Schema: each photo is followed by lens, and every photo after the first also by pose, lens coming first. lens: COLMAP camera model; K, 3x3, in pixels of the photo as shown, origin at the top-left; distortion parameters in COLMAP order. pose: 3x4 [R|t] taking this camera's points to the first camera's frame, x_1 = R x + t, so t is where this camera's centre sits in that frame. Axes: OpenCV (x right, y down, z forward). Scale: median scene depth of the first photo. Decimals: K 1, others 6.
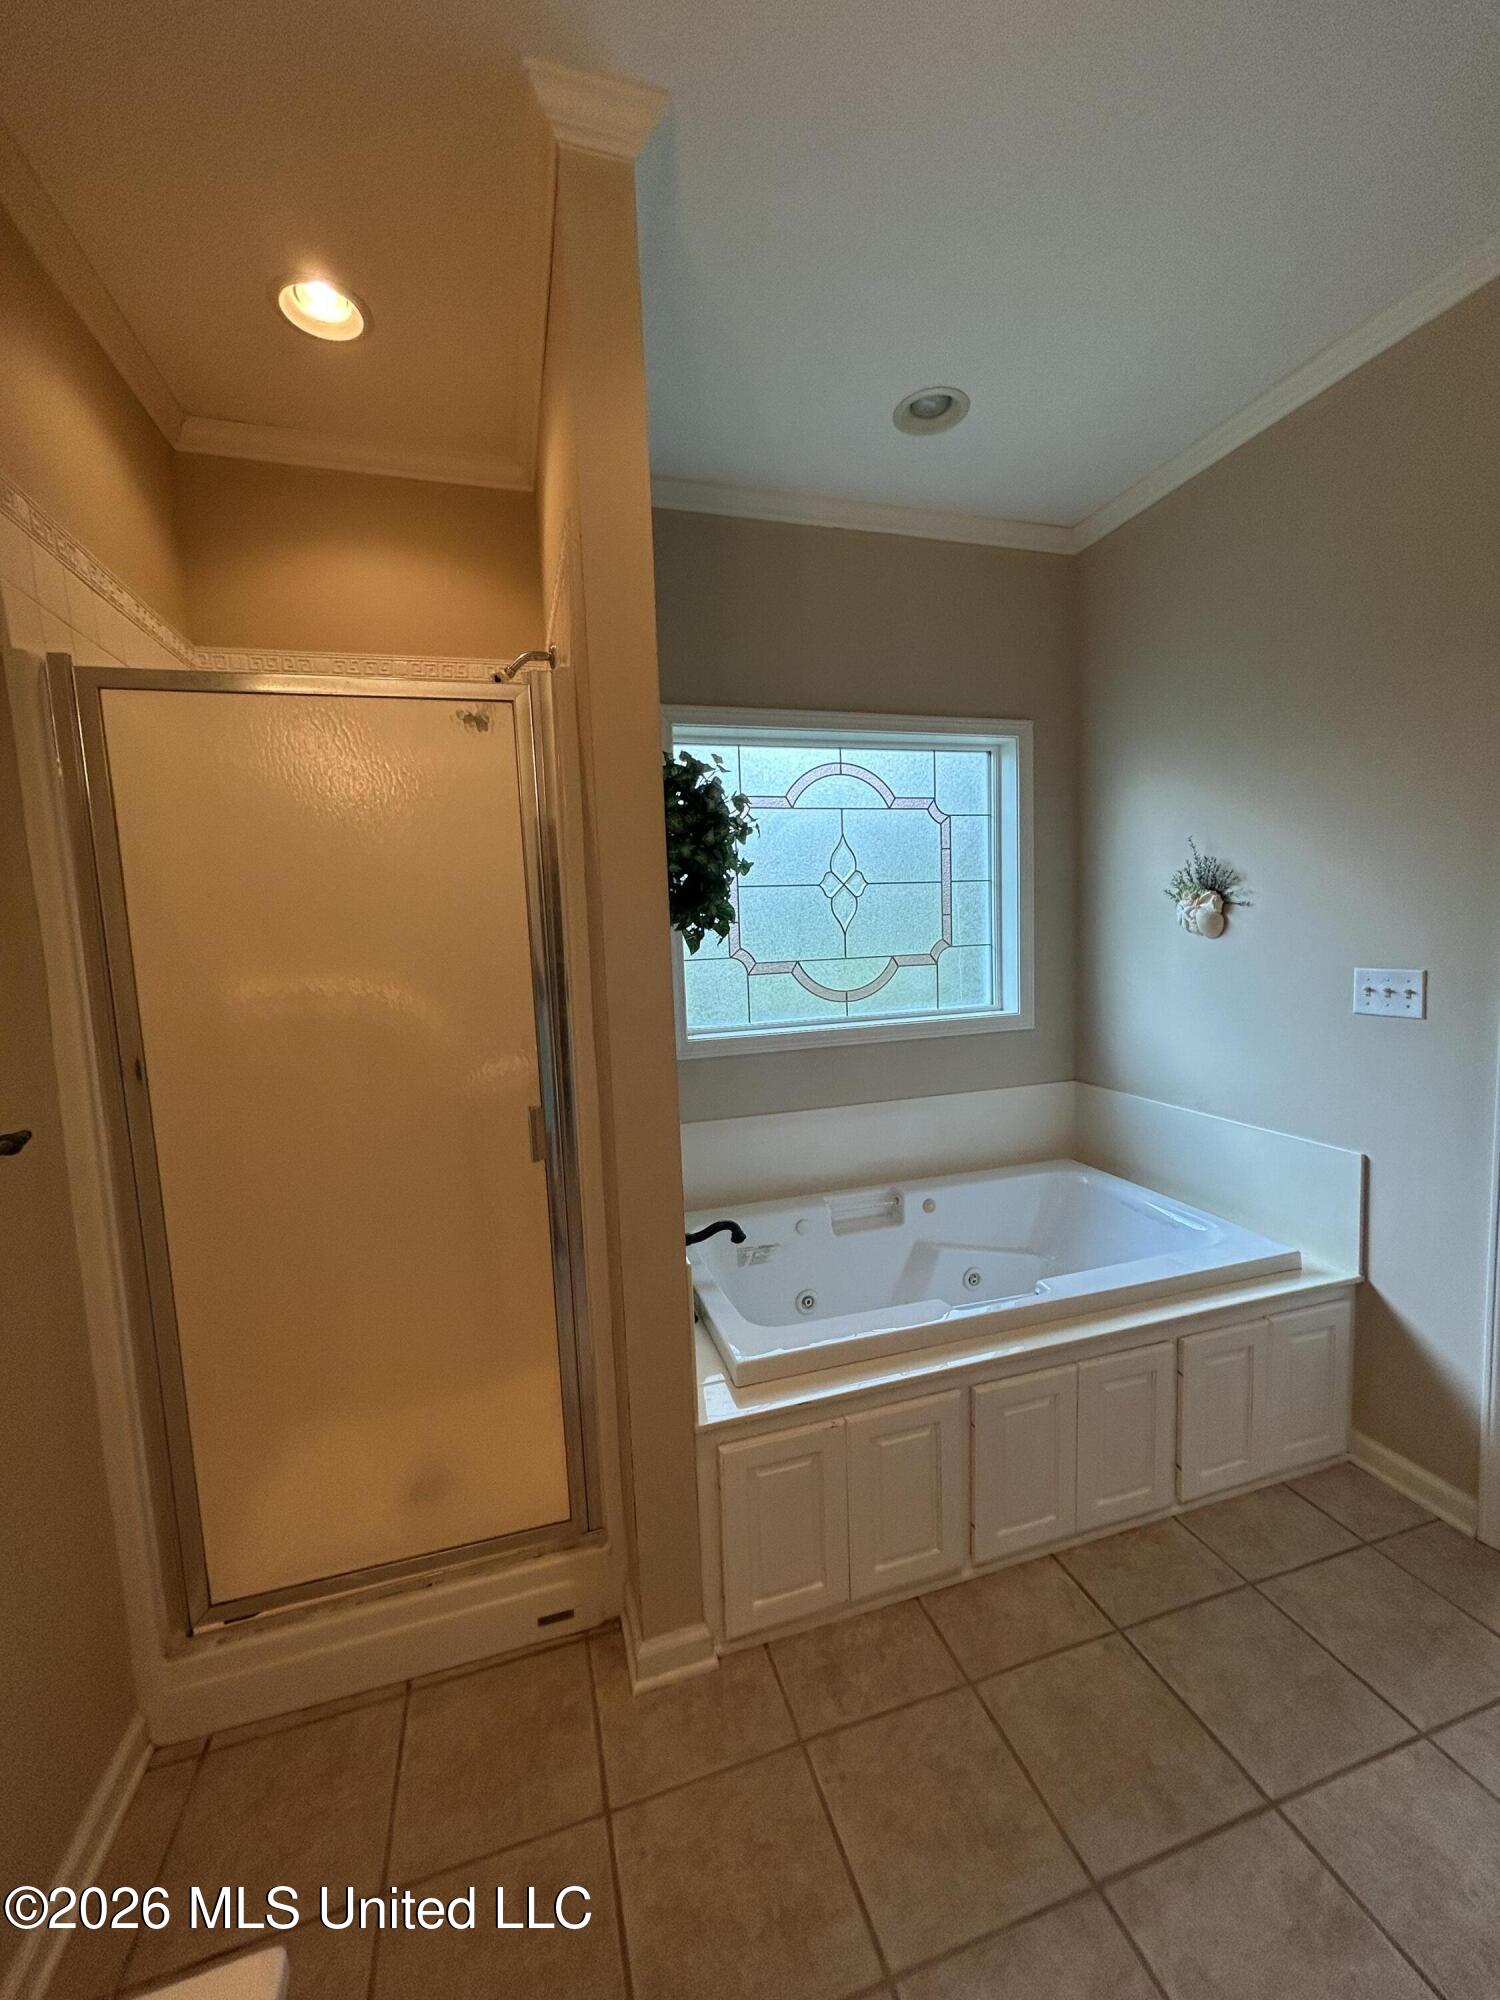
lens RADIAL K [[804.4, 0, 749.1], [0, 804.4, 1001.9], [0, 0, 1]] dist [0.004142, 0.000727]
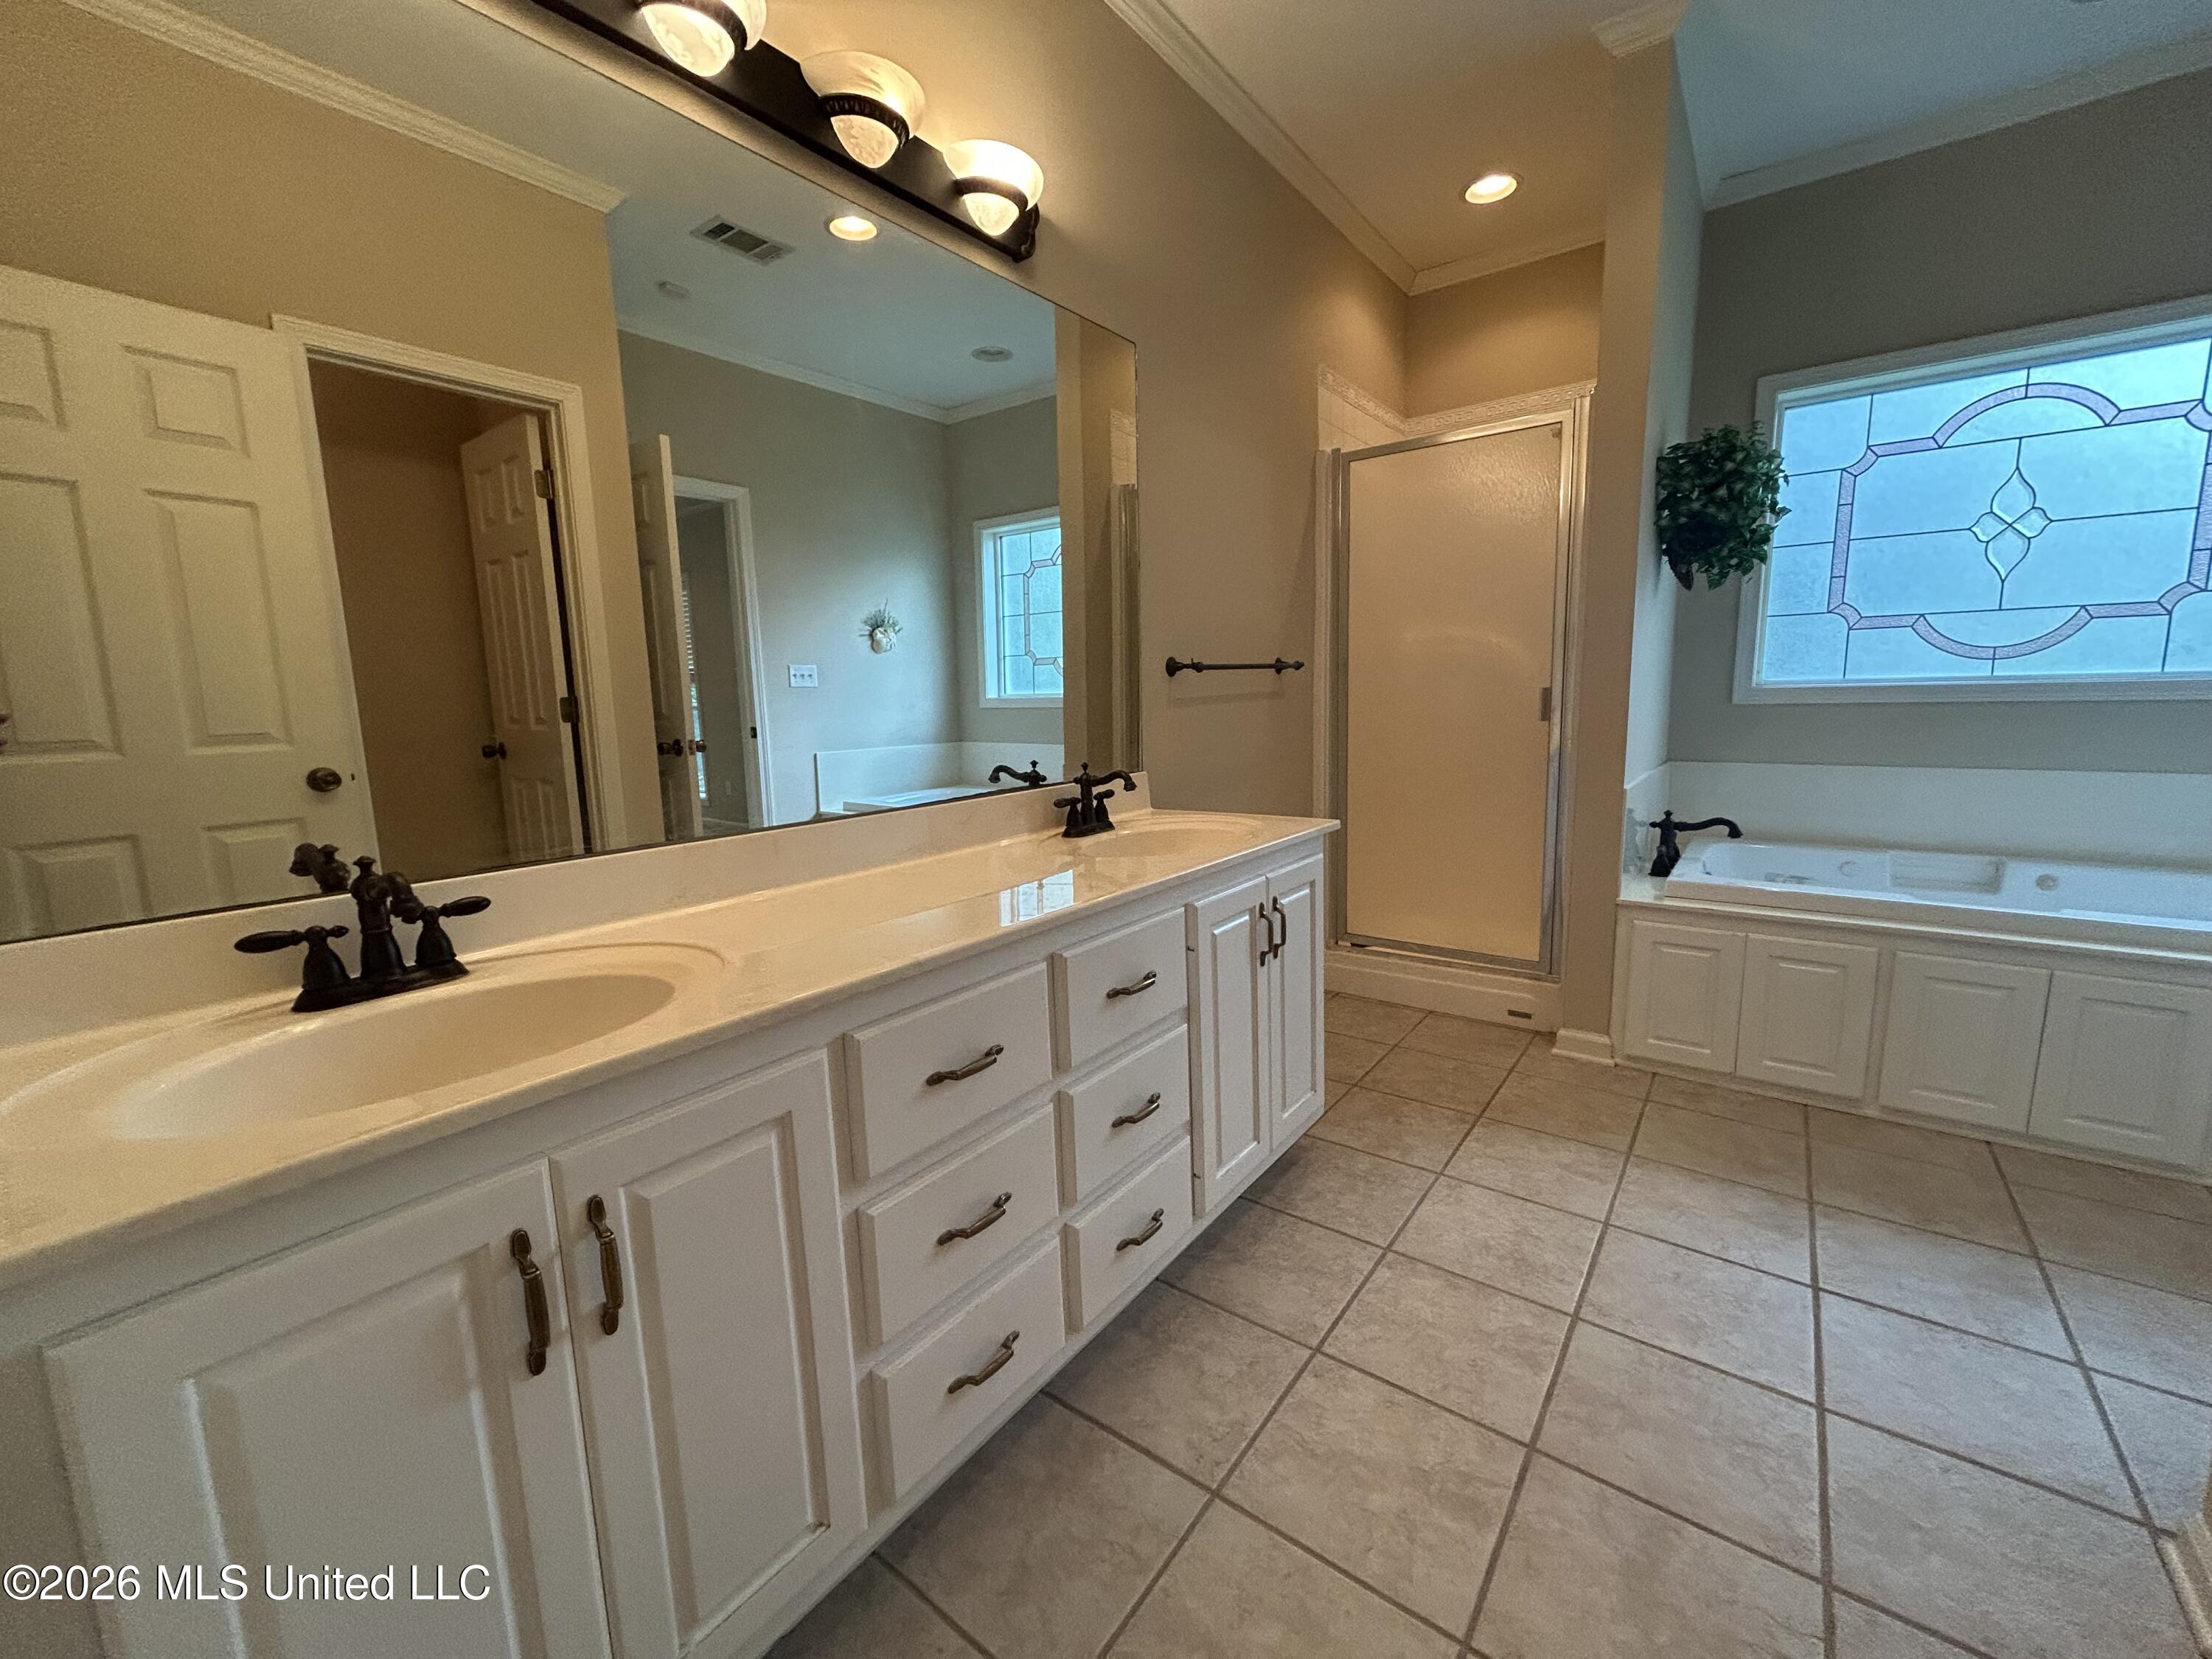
lens RADIAL K [[889.7, 0, 1110.4], [0, 889.7, 823.1], [0, 0, 1]] dist [0.004142, 0.000727]
pose [[0.590949, 0.145601, -0.793461, 0.565230], [-0.078633, 0.989290, 0.122972, 0.215057], [0.802868, -0.010278, 0.596069, -0.628106]]
